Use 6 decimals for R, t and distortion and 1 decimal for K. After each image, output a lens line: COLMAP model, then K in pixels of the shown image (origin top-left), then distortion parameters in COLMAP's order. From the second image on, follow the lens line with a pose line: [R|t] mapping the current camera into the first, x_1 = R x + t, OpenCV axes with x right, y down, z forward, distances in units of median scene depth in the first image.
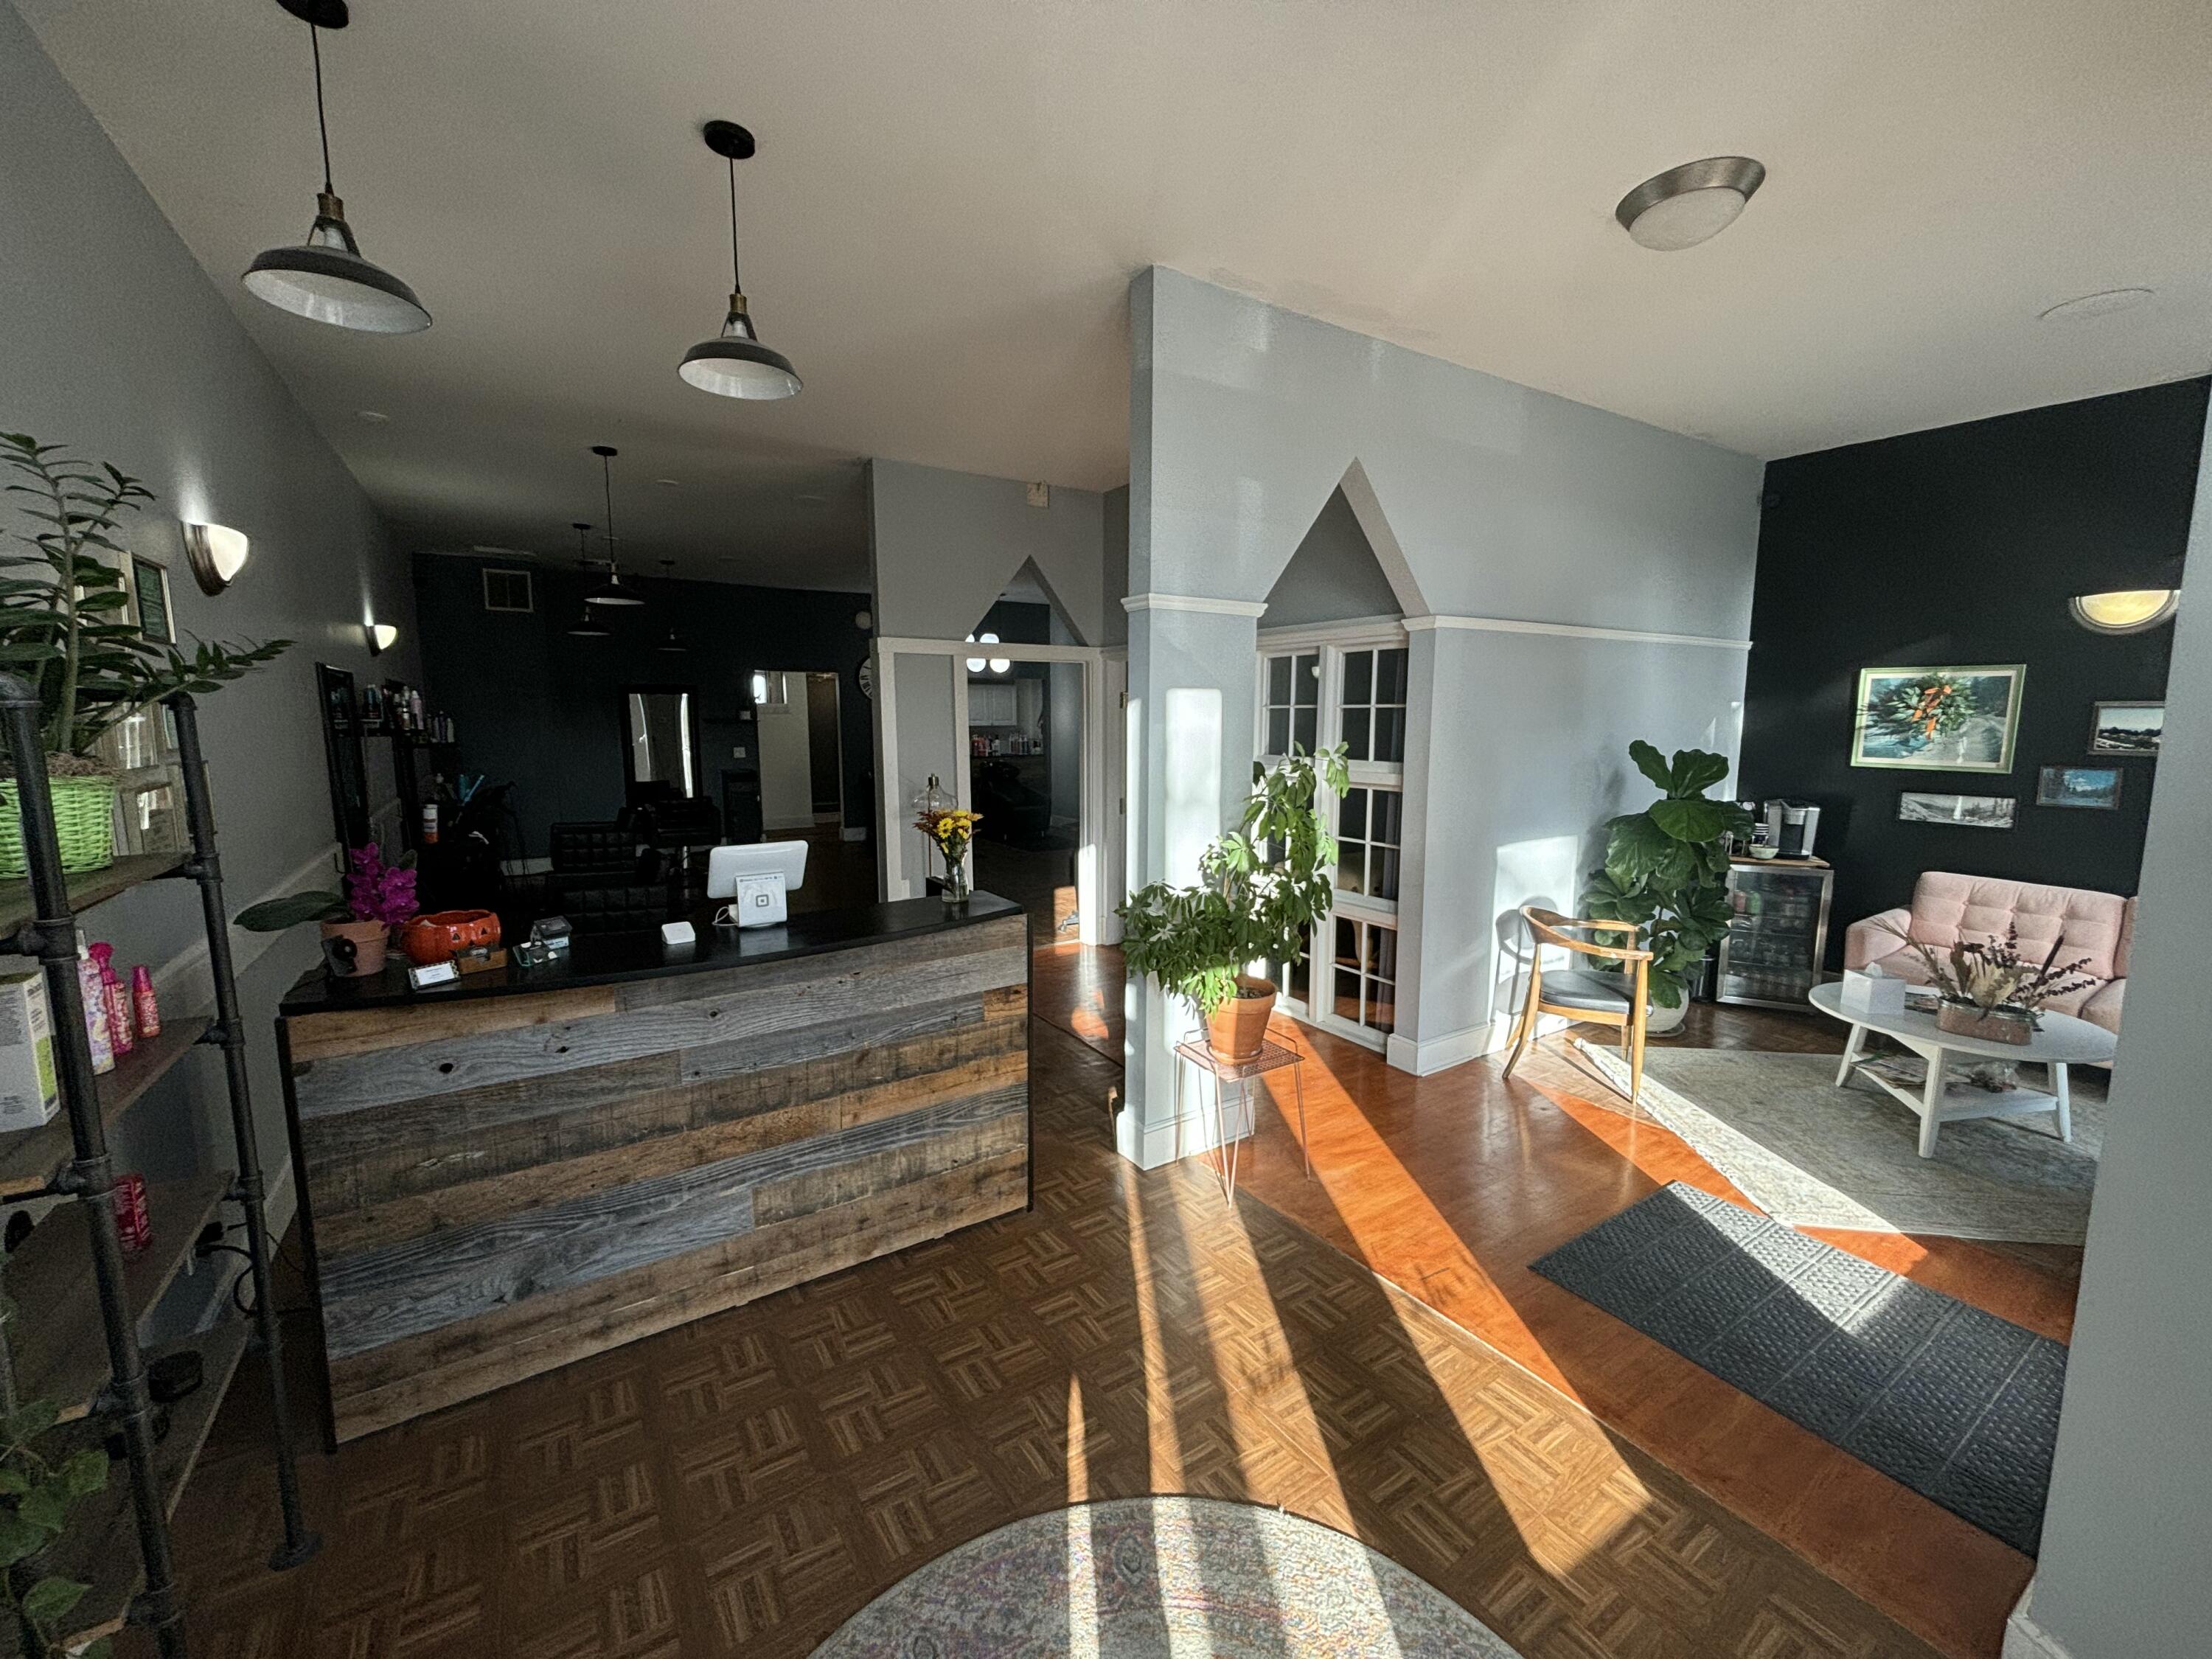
lens RADIAL K [[887.3, 0, 1104.8], [0, 887.3, 826.2], [0, 0, 1]] dist [0.034360, -0.021456]
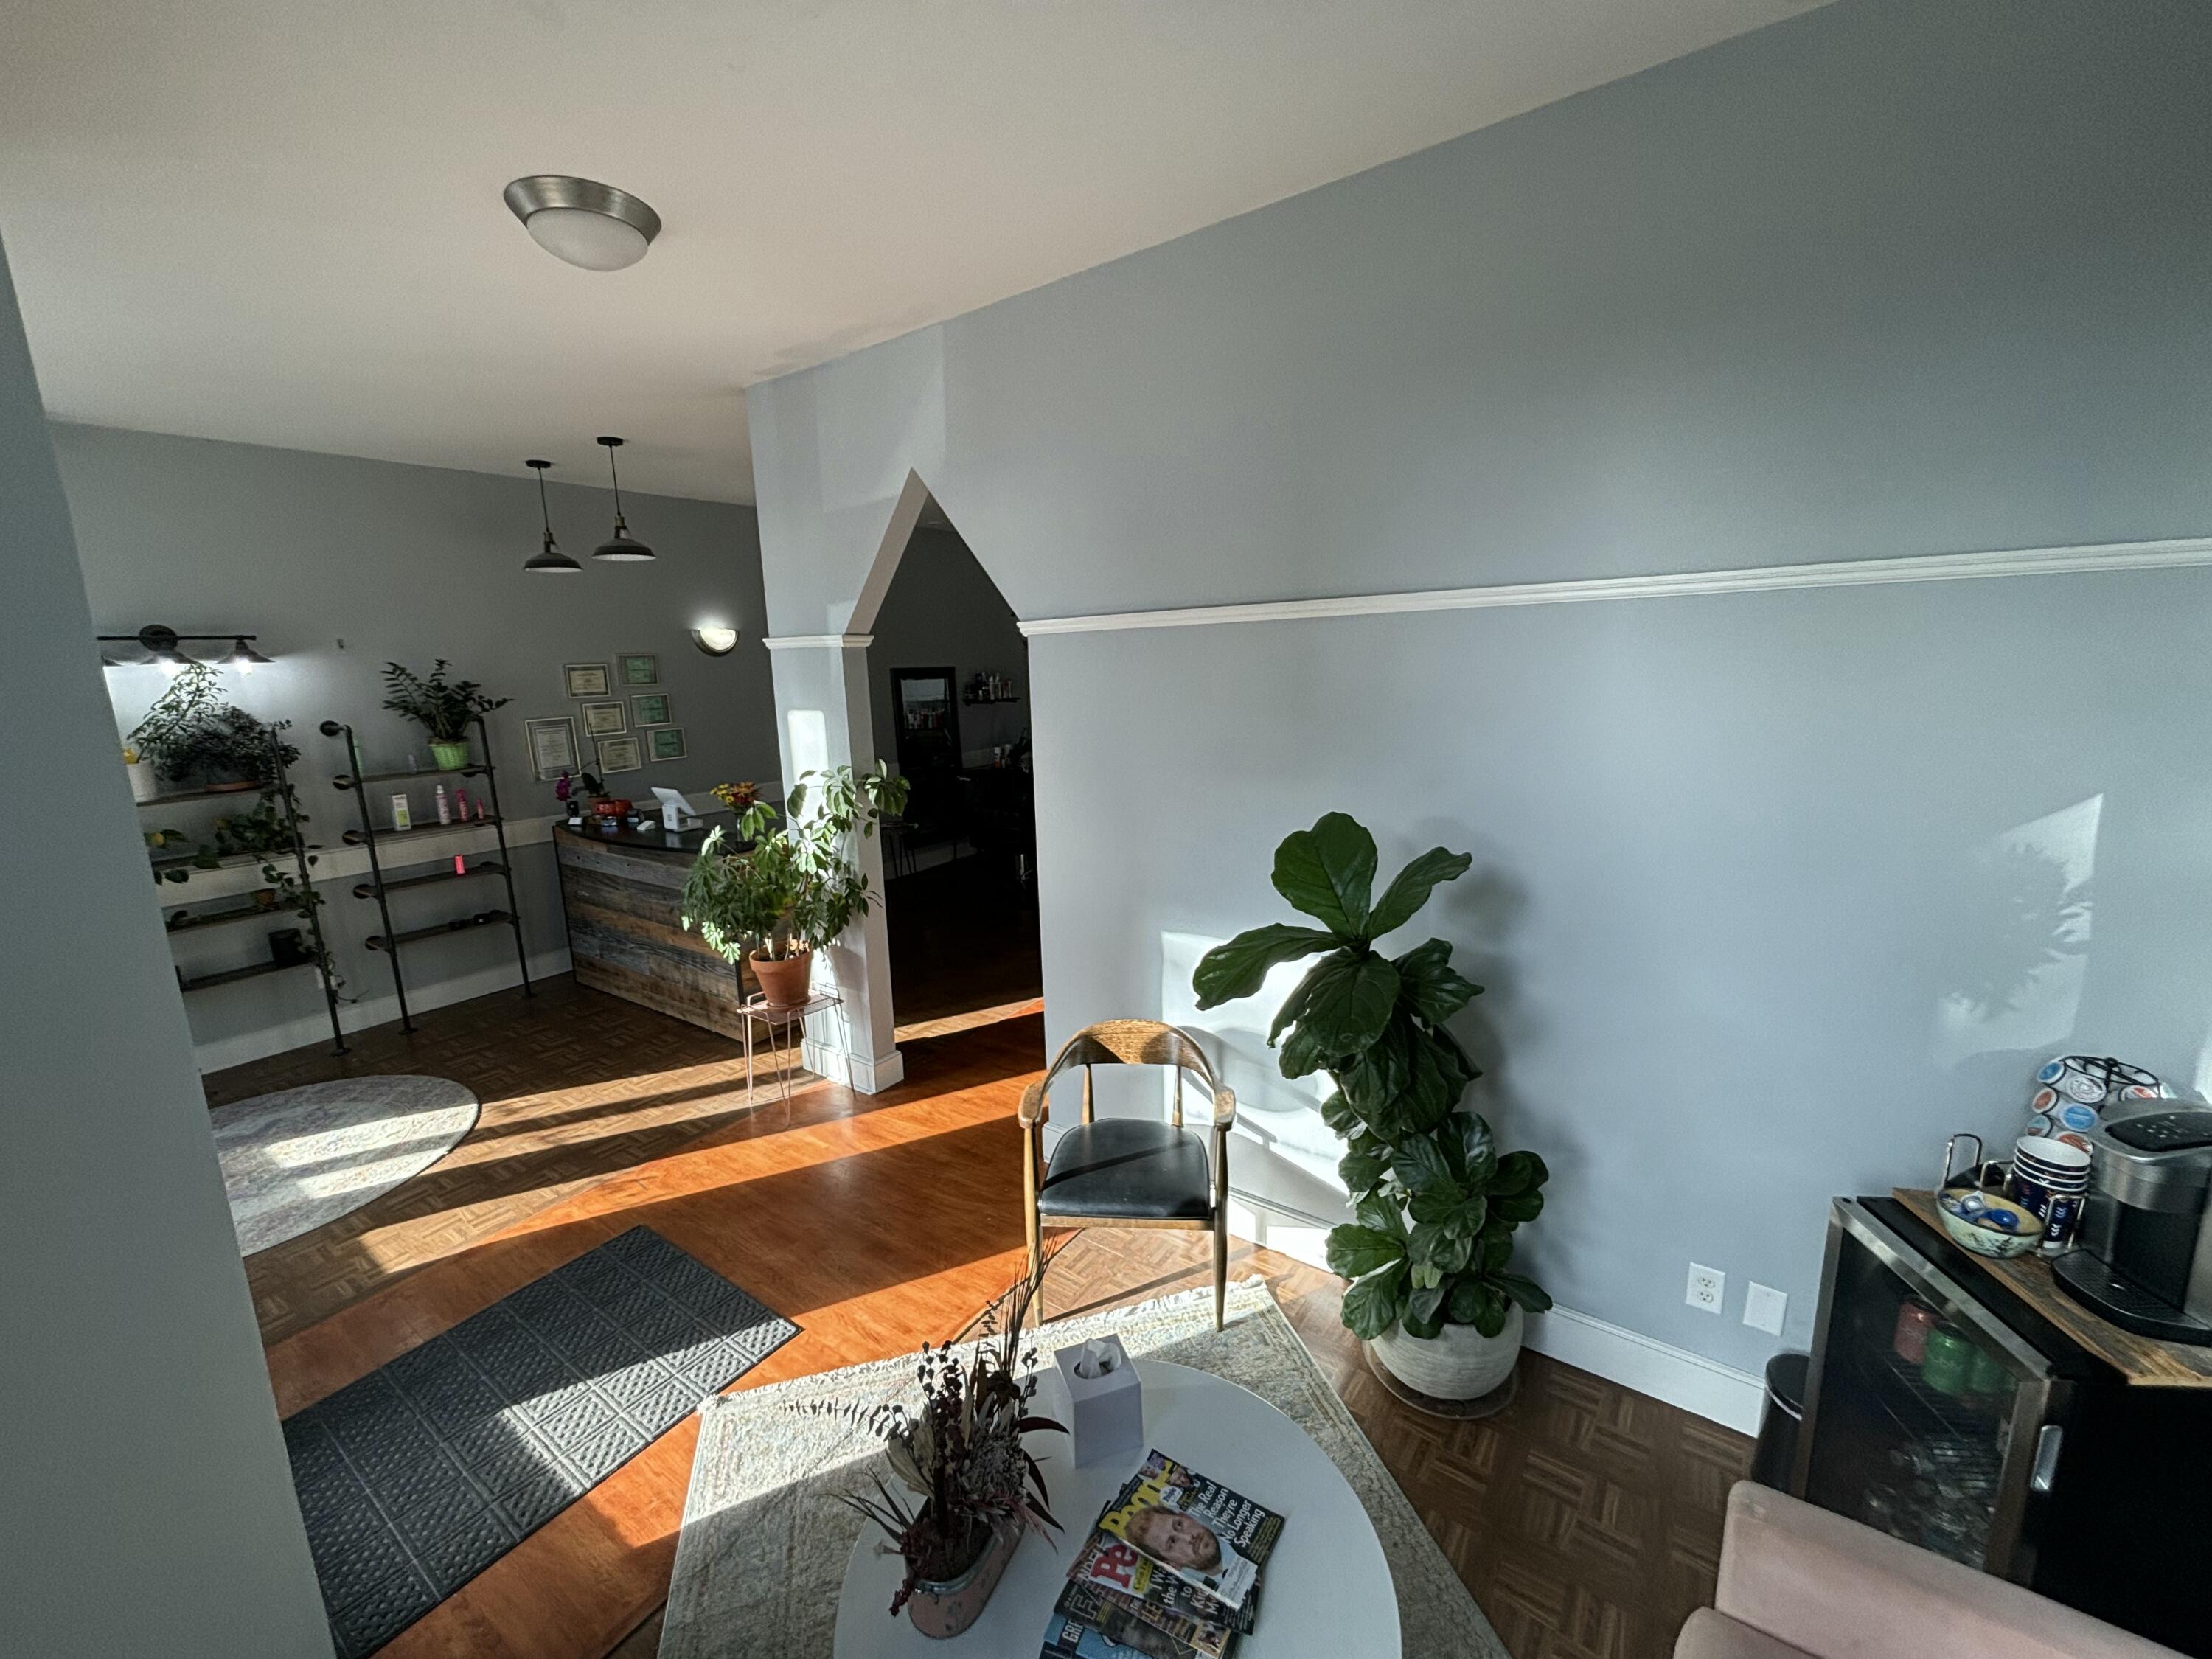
lens RADIAL K [[887.3, 0, 1104.8], [0, 887.3, 826.2], [0, 0, 1]] dist [0.034360, -0.021456]
pose [[0.366185, 0.155694, -0.917425, 1.794108], [-0.094178, 0.987042, 0.129918, -0.247679], [0.925764, 0.038828, 0.376103, 1.164876]]
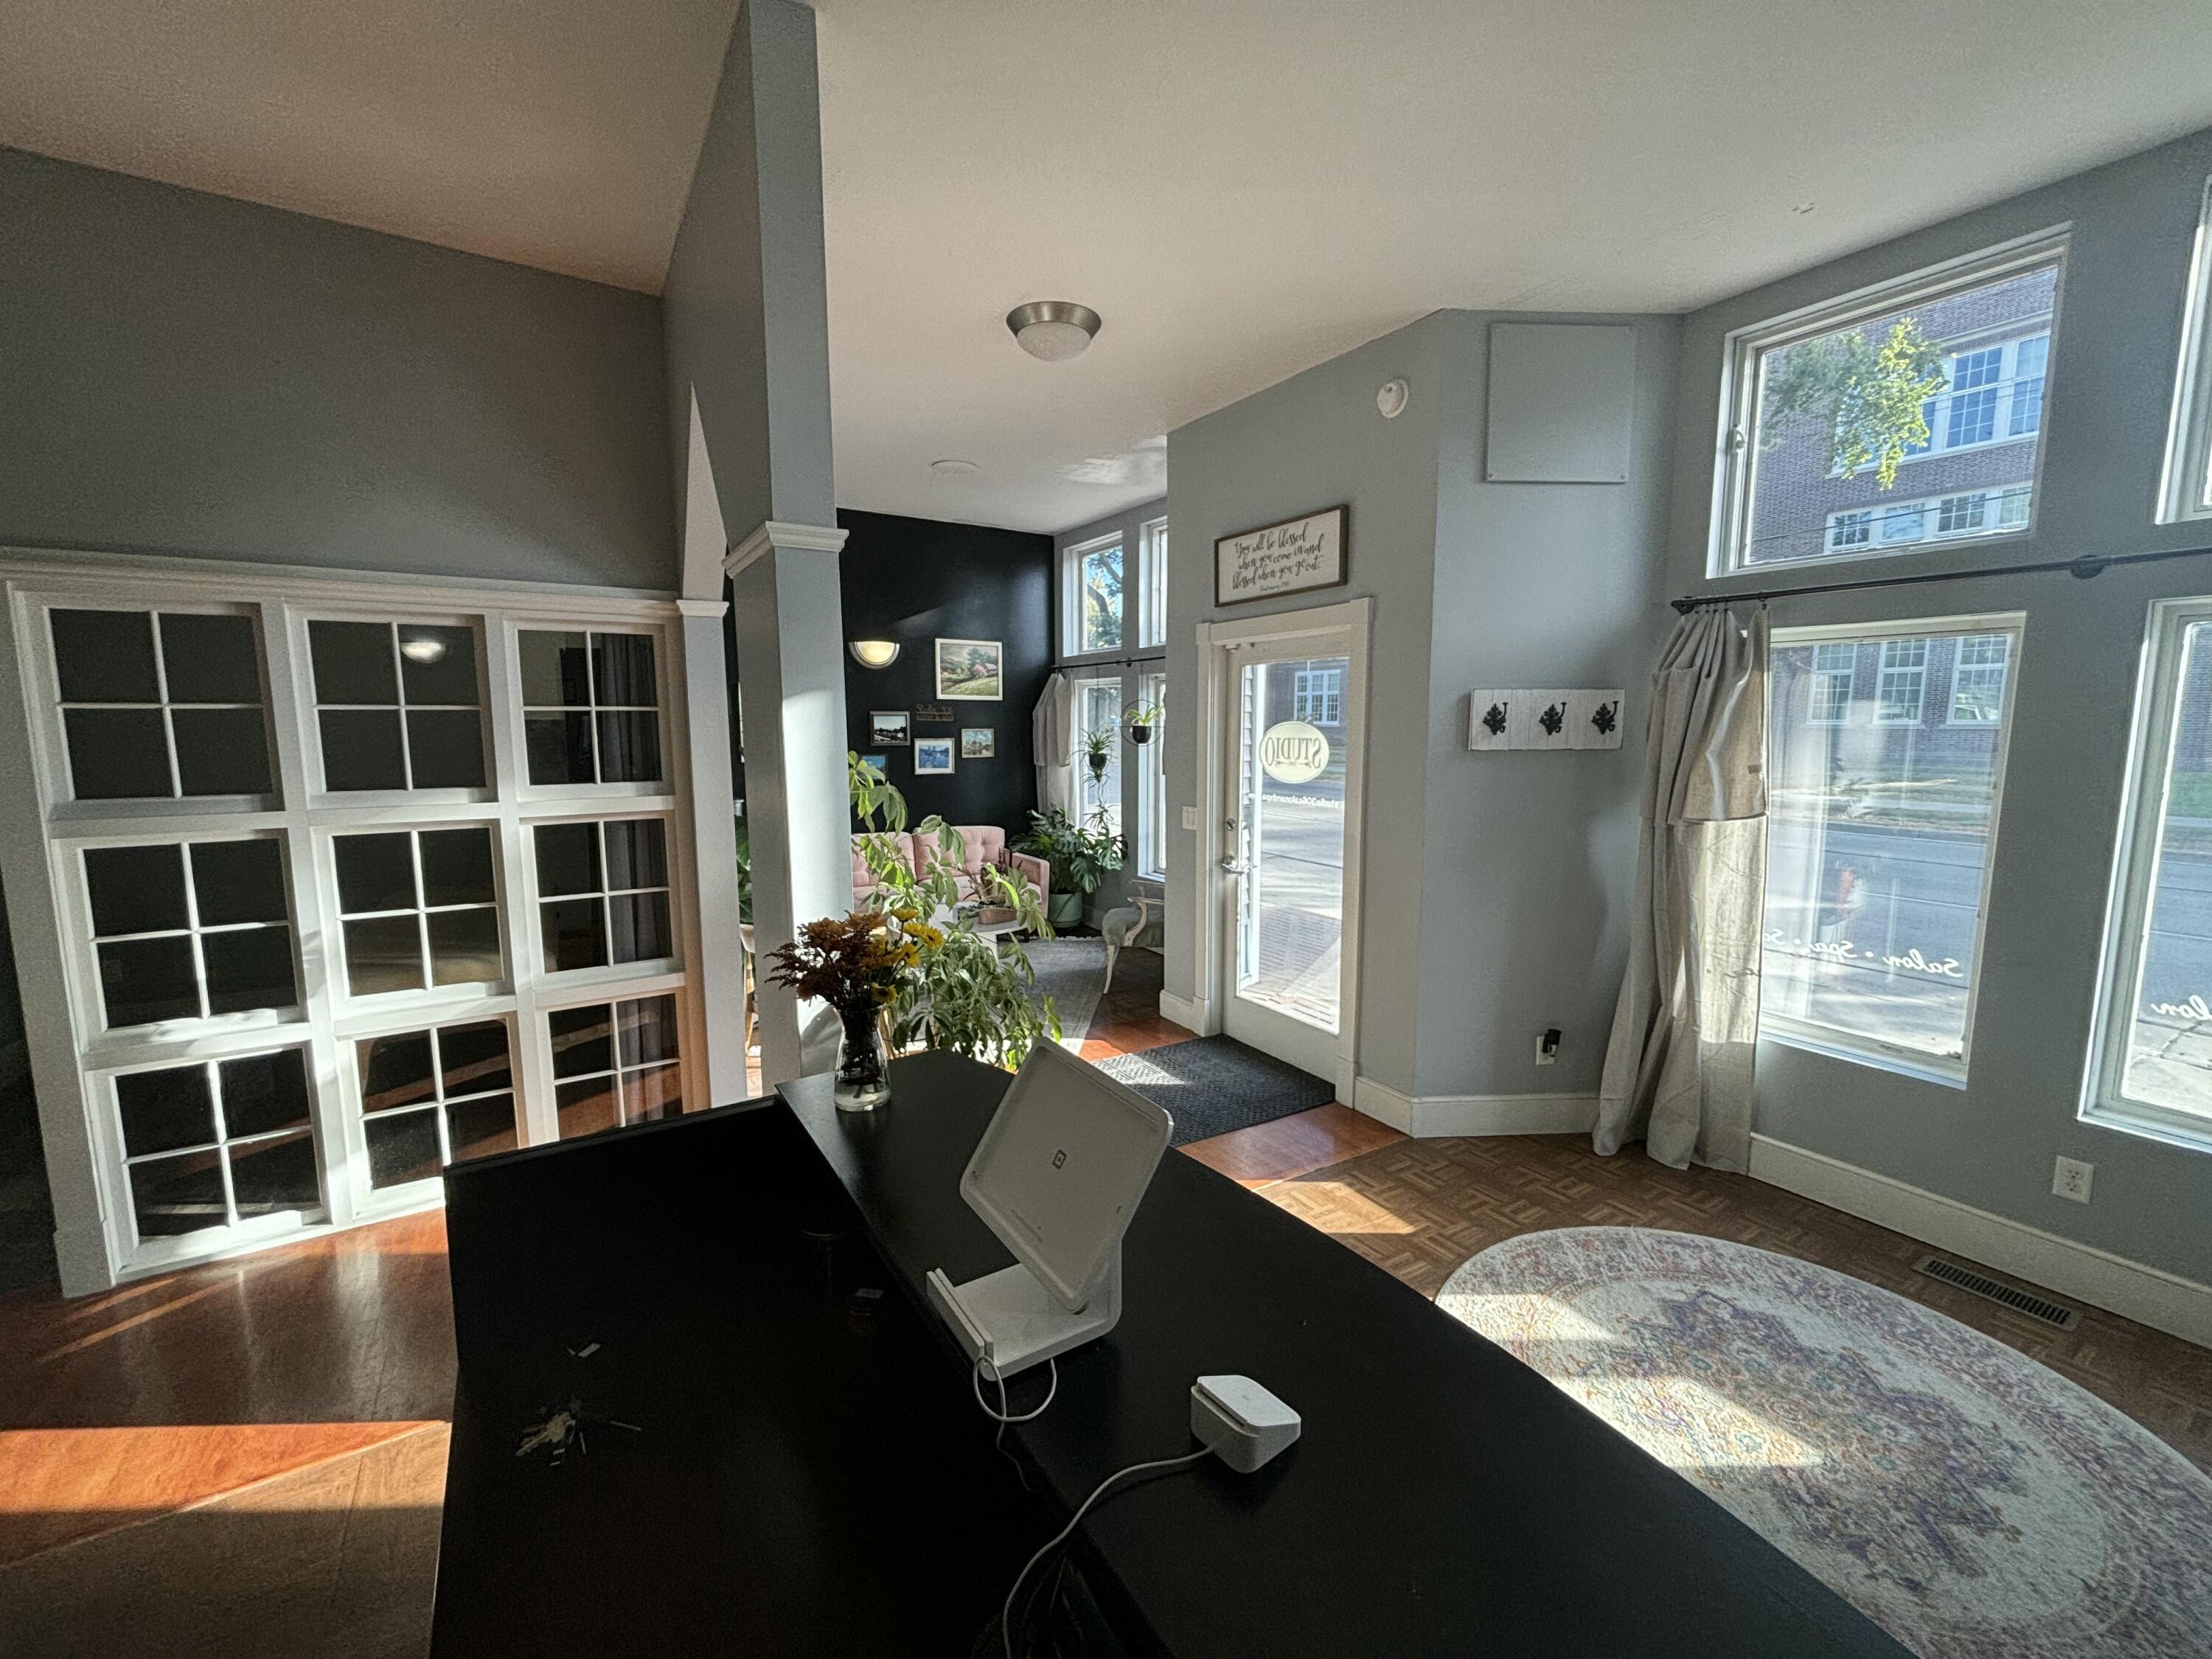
lens RADIAL K [[885.9, 0, 1102.0], [0, 885.9, 826.9], [0, 0, 1]] dist [0.002318, -0.004942]
pose [[0.025580, -0.120172, 0.992423, -0.749545], [0.128402, 0.984920, 0.115954, -0.121485], [-0.991392, 0.124463, 0.040625, 0.995739]]
